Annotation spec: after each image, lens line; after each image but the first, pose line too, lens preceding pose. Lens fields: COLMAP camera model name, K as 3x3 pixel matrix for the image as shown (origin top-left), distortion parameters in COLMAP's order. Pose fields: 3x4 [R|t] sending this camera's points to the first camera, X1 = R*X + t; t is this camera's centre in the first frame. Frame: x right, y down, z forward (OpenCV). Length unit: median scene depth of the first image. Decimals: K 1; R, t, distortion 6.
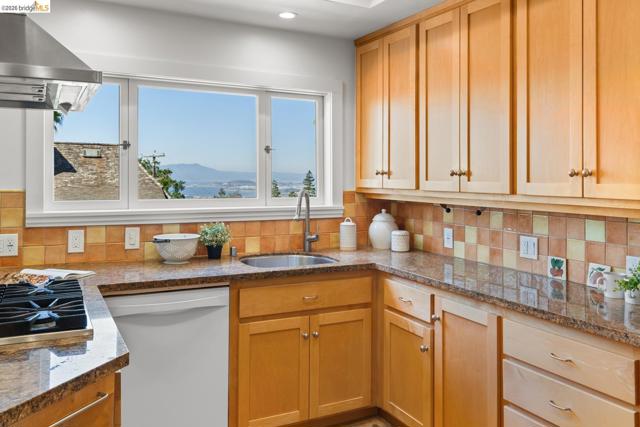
lens RADIAL K [[539.7, 0, 332.0], [0, 539.7, 179.8], [0, 0, 1]] dist [0.017923, 0.011984]
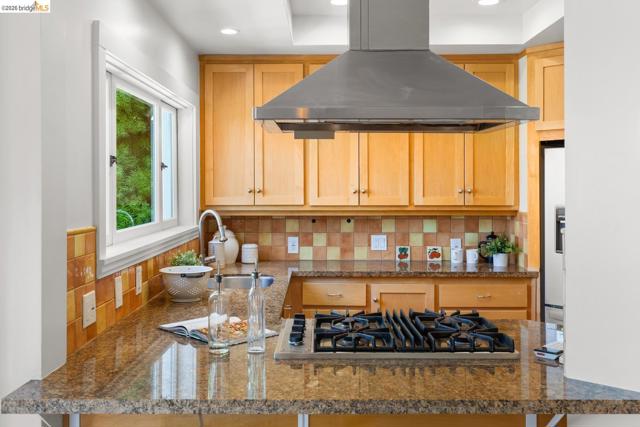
lens RADIAL K [[628.4, 0, 319.9], [0, 628.4, 211.0], [0, 0, 1]] dist [0.009519, 0.000000]
pose [[0.457743, -0.045855, 0.887901, -1.152311], [0.008000, 0.998841, 0.047460, -0.036808], [-0.889049, -0.014621, 0.457579, 0.380912]]
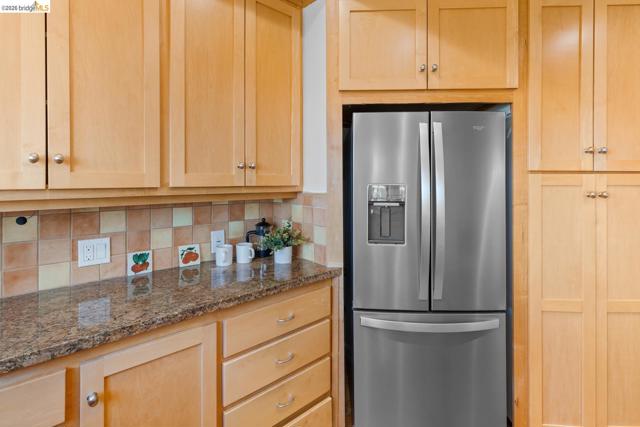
lens RADIAL K [[308.7, 0, 316.1], [0, 308.7, 179.4], [0, 0, 1]] dist [-0.002191, -0.000806]
pose [[-0.268851, -0.010109, 0.963129, -0.185186], [-0.002626, 0.999949, 0.009762, 0.007159], [-0.963178, 0.000096, -0.268864, 0.788790]]
